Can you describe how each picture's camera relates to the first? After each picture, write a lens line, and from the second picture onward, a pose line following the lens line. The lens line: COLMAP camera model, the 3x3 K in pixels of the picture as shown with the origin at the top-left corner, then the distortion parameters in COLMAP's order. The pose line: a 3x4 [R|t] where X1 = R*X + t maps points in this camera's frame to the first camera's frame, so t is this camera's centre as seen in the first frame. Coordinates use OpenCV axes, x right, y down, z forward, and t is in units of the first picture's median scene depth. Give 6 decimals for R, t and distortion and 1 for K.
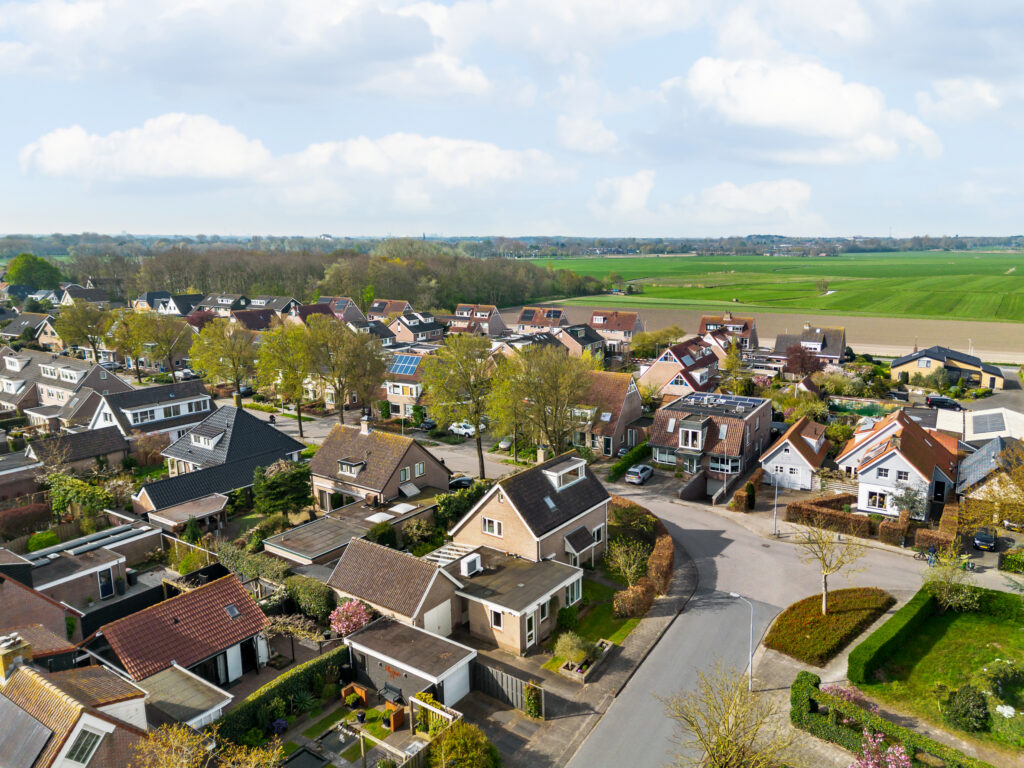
lens RADIAL K [[743.6, 0, 536.2], [0, 743.6, 374.0], [0, 0, 1]] dist [0.073551, -0.085591]
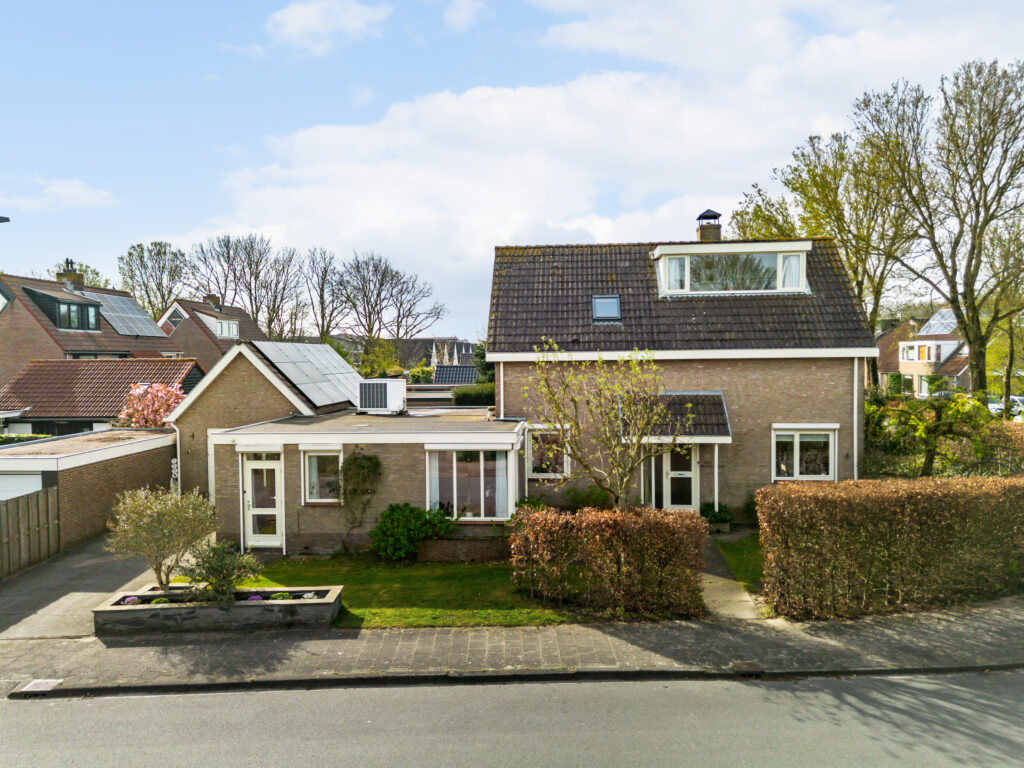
lens RADIAL K [[721.2, 0, 512.0], [0, 721.2, 384.0], [0, 0, 1]] dist [0.067300, -0.054464]
pose [[0.512201, 0.033379, -0.858217, 0.350703], [-0.147059, 0.987896, -0.049345, 0.261902], [0.846182, 0.151483, 0.510910, 0.847142]]
